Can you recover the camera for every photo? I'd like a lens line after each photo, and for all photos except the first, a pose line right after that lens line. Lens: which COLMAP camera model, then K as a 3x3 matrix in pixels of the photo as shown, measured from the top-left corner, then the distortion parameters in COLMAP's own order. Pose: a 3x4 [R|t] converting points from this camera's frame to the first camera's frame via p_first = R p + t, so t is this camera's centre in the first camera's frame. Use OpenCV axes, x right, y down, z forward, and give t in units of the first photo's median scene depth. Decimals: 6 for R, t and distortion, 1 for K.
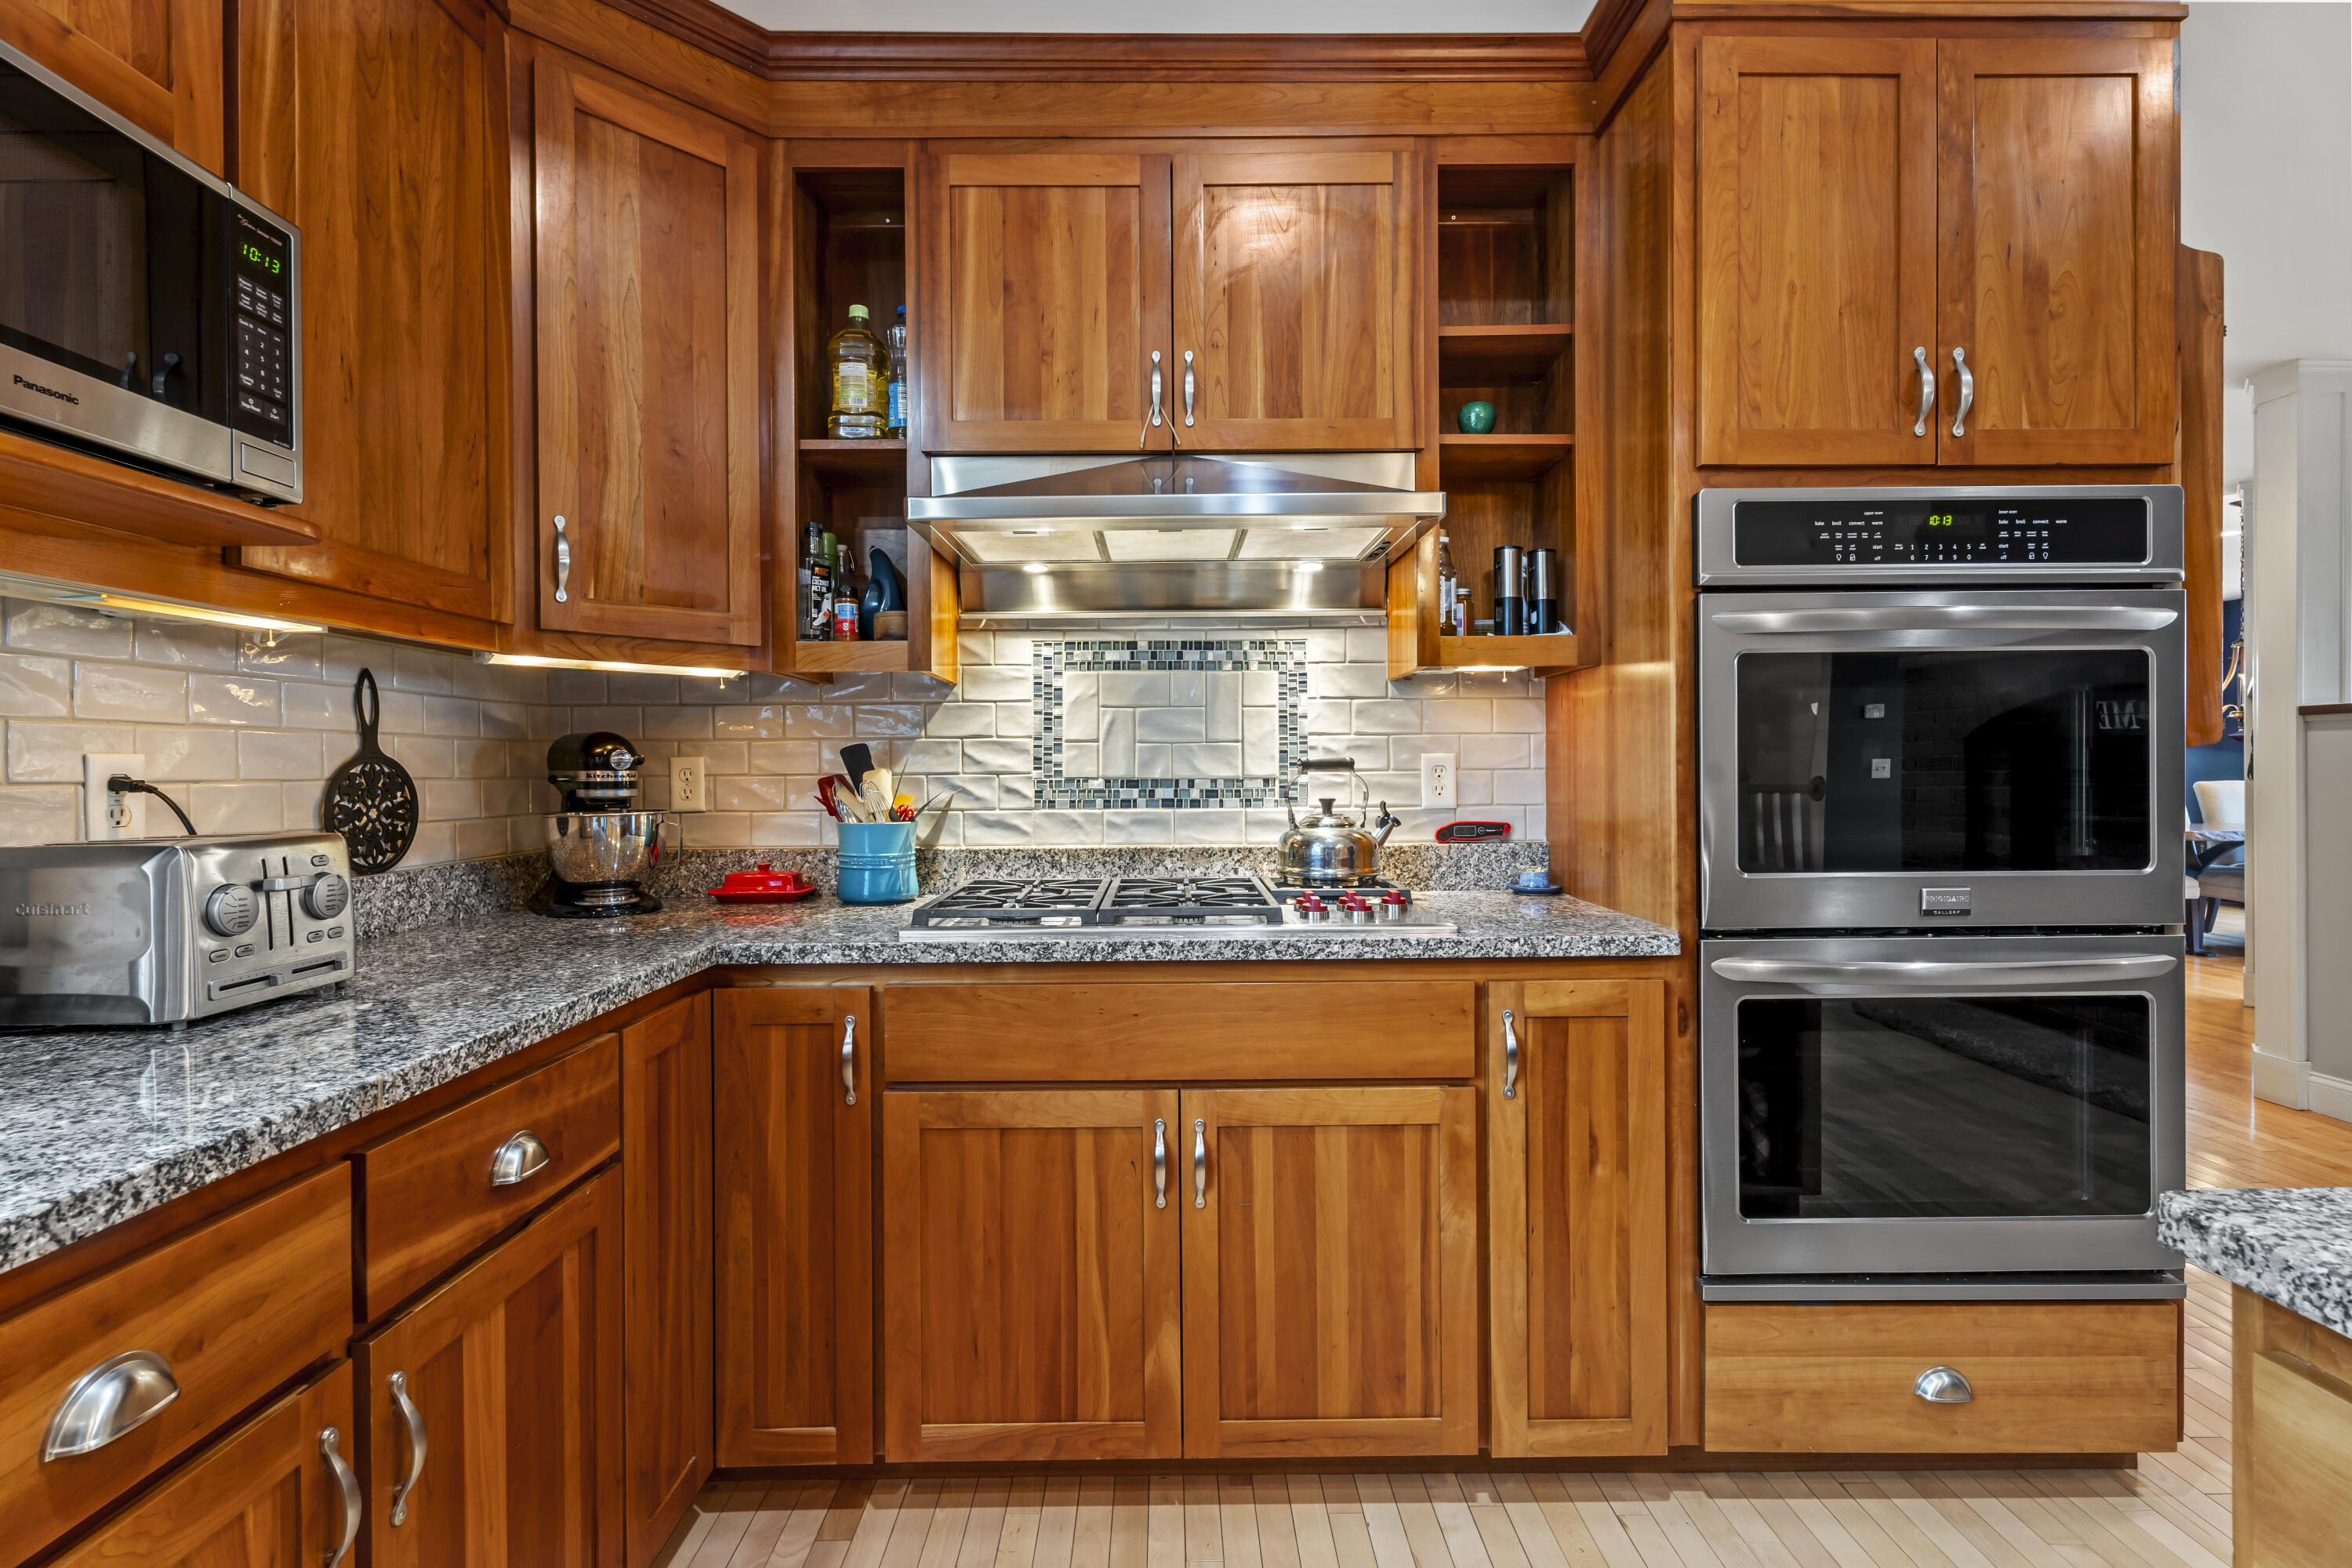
lens RADIAL K [[1052.9, 0, 1164.1], [0, 1052.9, 768.6], [0, 0, 1]] dist [0.002911, 0.000074]
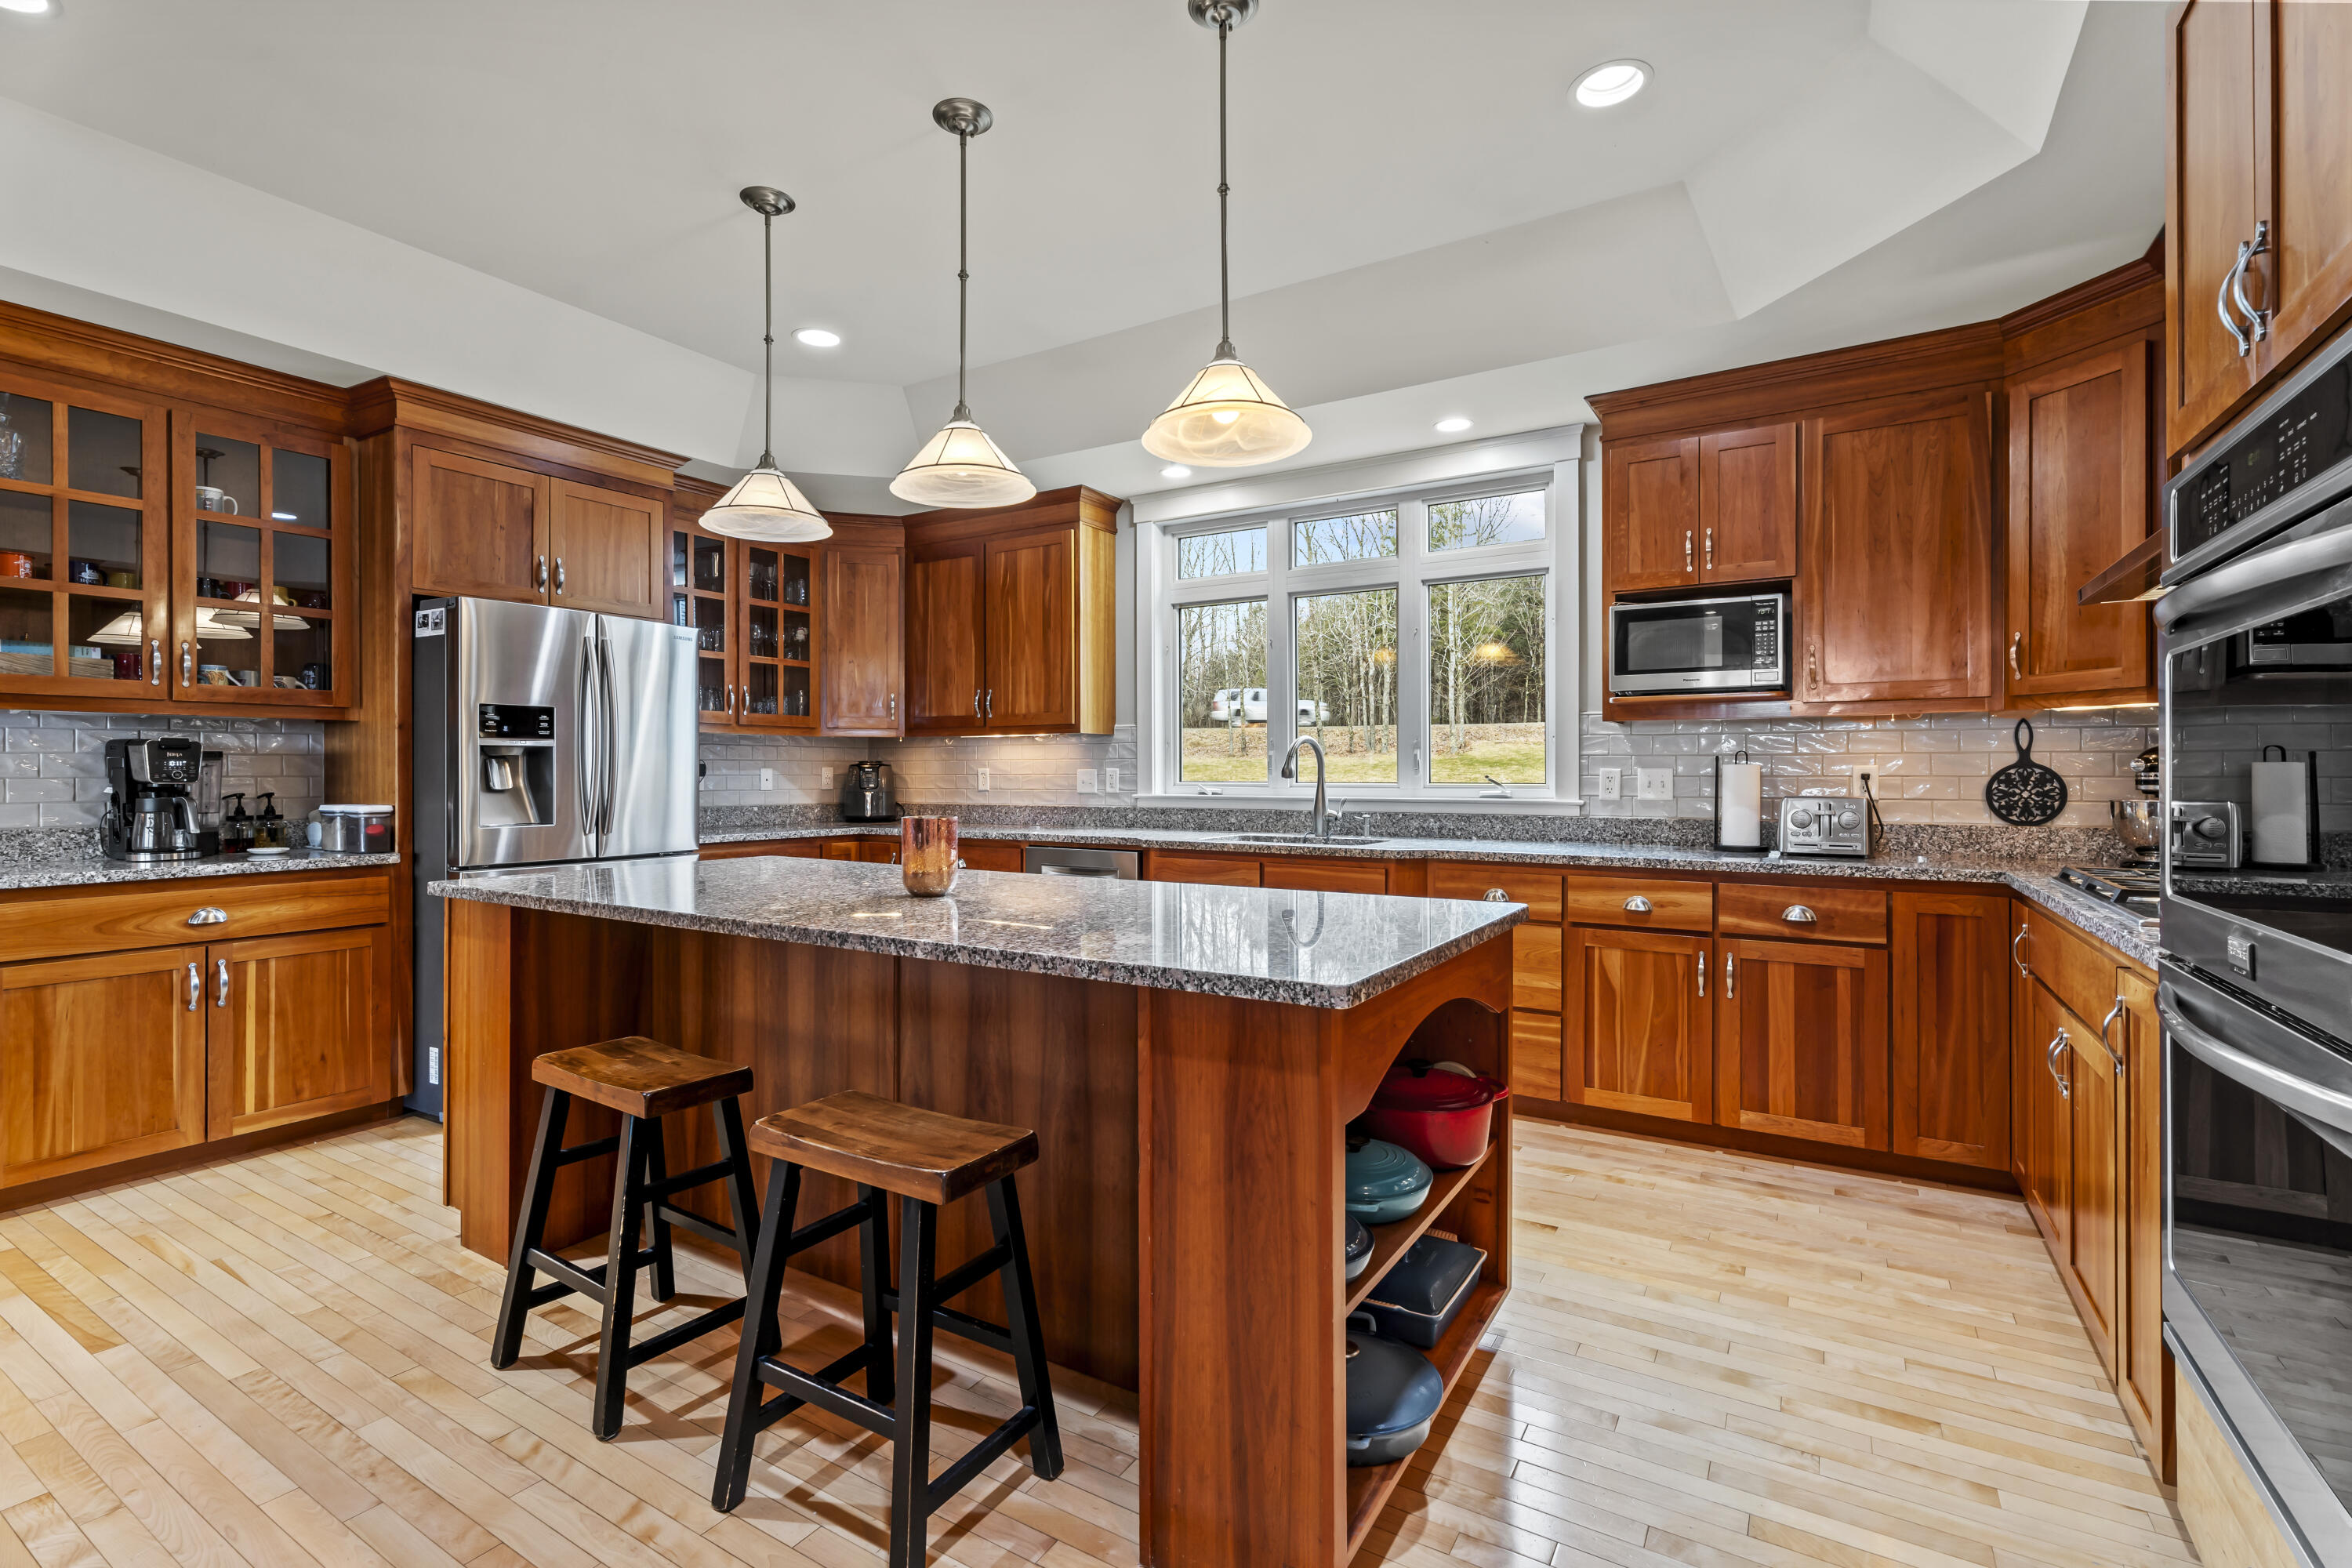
lens RADIAL K [[1060.6, 0, 1162.5], [0, 1060.6, 770.2], [0, 0, 1]] dist [0.000894, -0.000839]
pose [[-0.529400, 0.005404, -0.848355, 1.523515], [0.005253, 0.999981, 0.003092, -0.013555], [0.848356, -0.002820, -0.529418, 0.620480]]
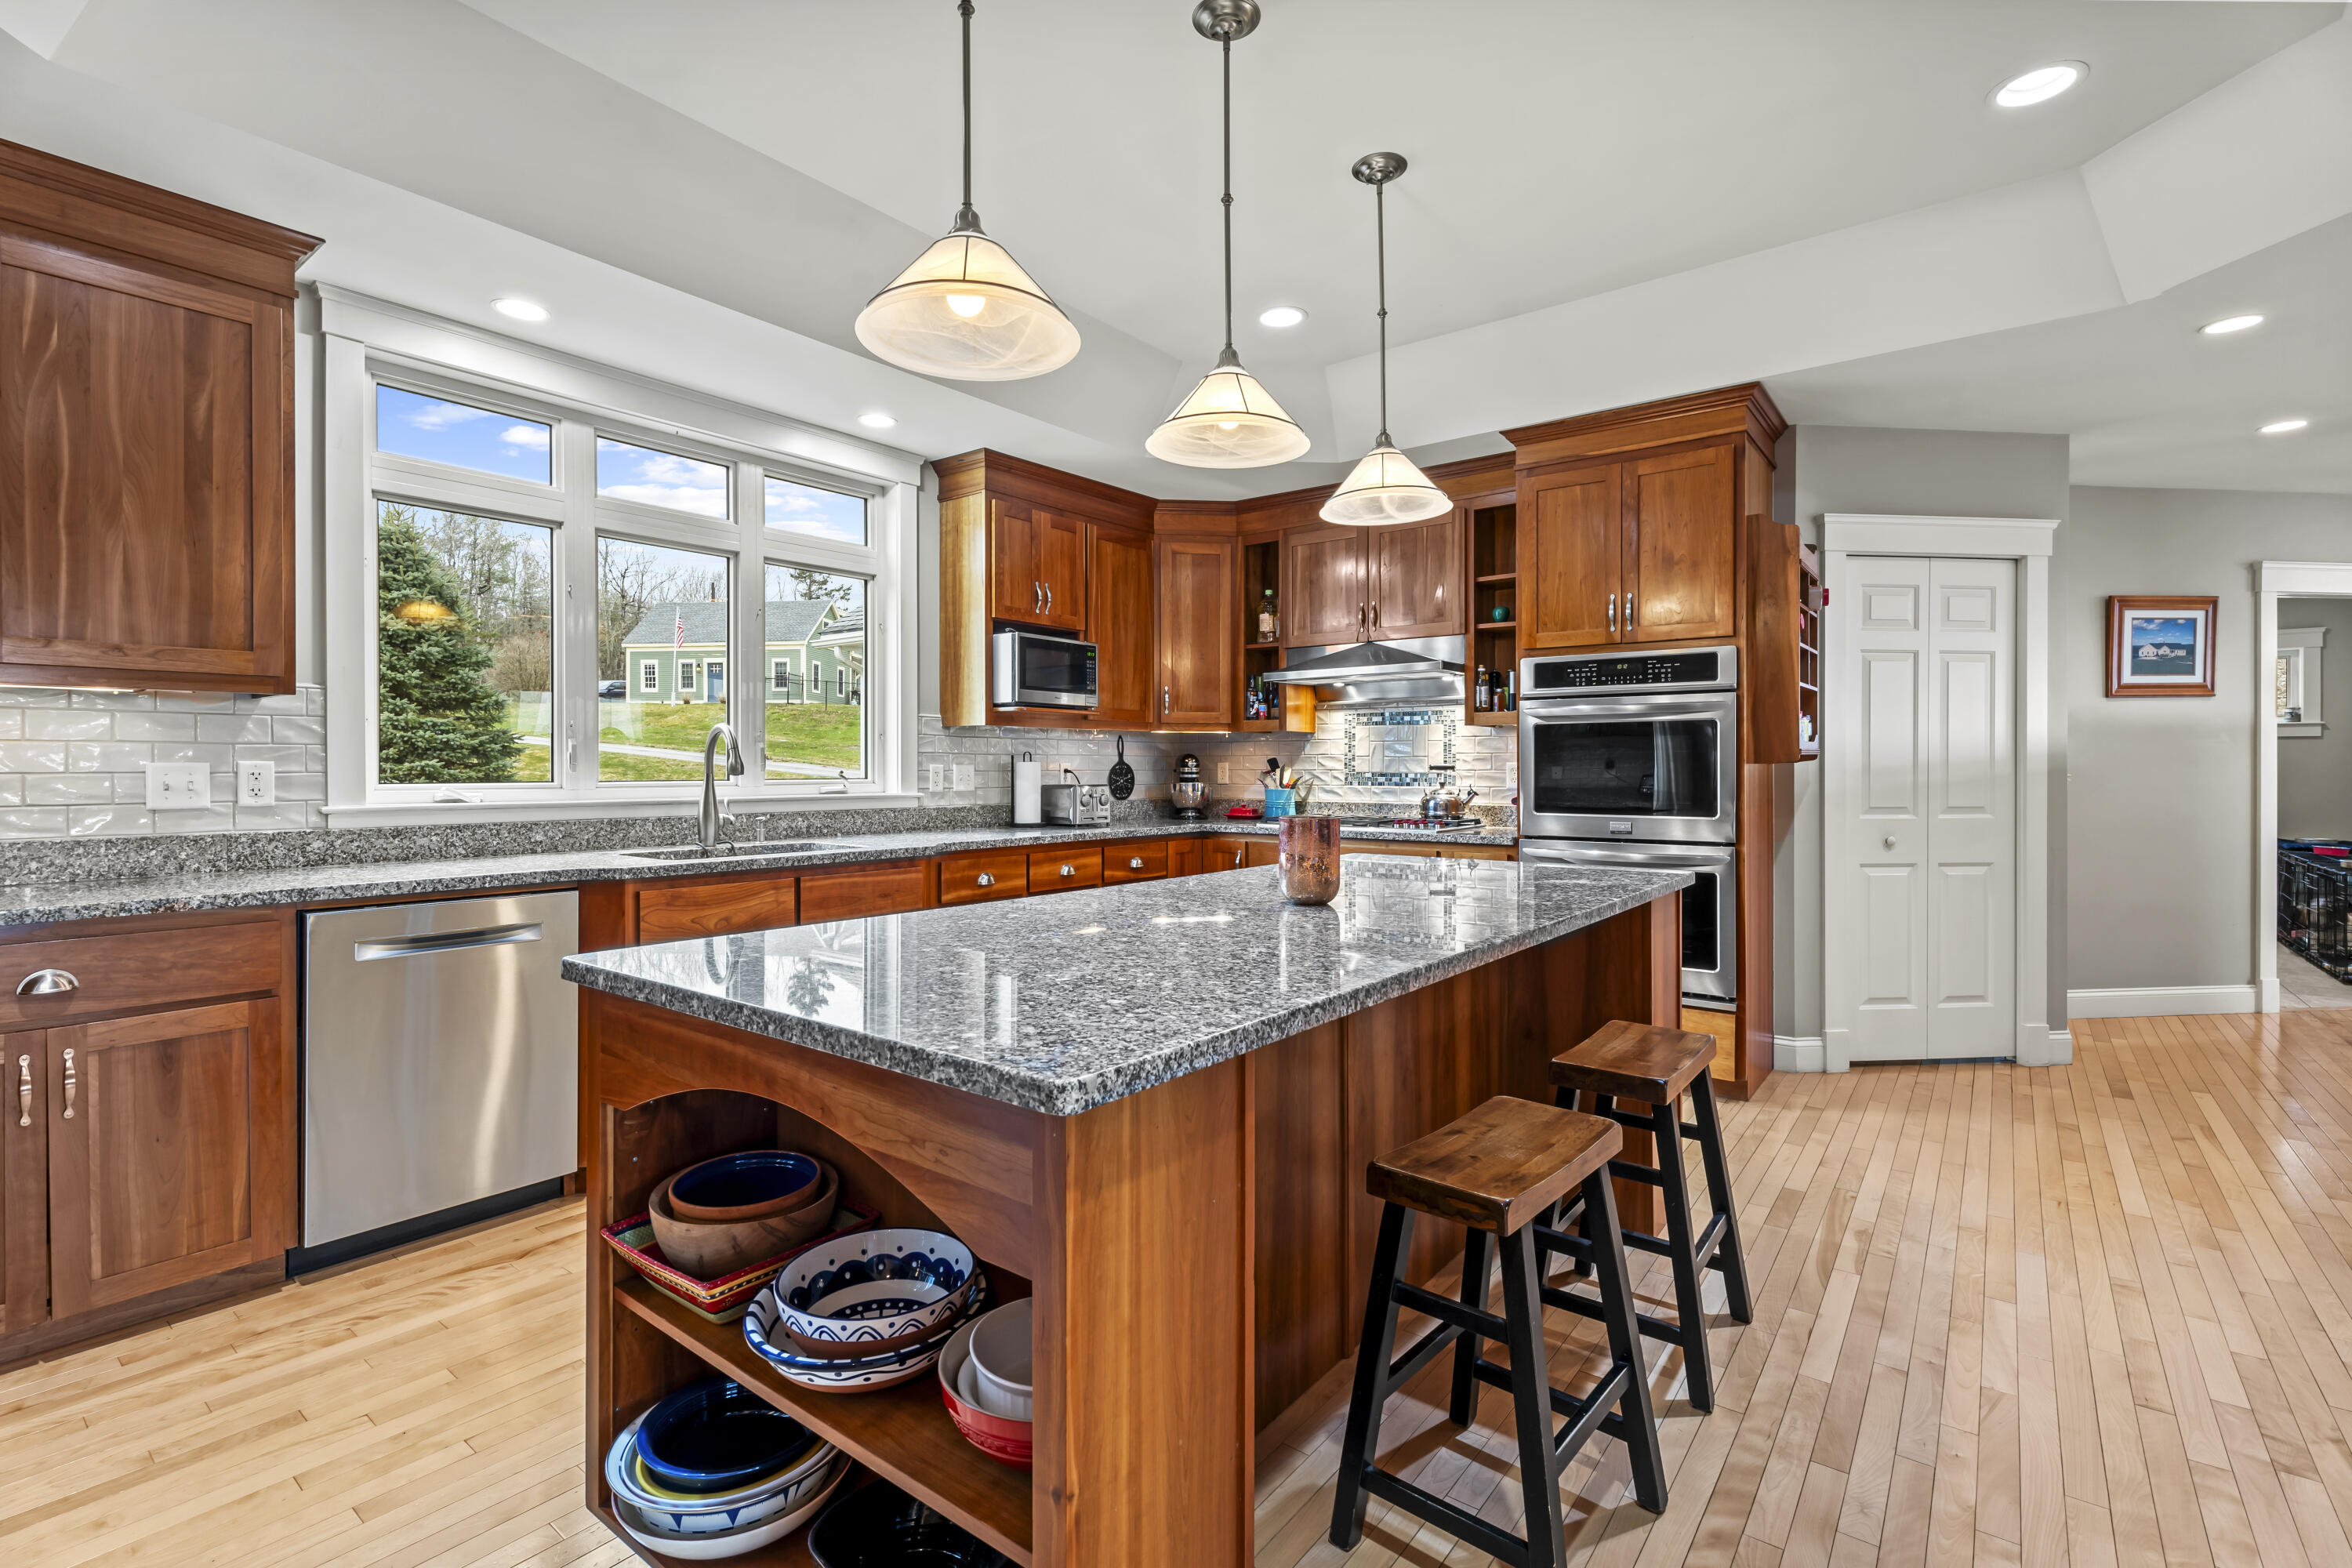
lens RADIAL K [[1060.6, 0, 1162.5], [0, 1060.6, 770.2], [0, 0, 1]] dist [0.000894, -0.000839]
pose [[0.780947, 0.008750, -0.624536, 1.196409], [-0.004324, 0.999954, 0.008603, -0.016037], [0.624583, -0.004018, 0.780948, -1.264842]]
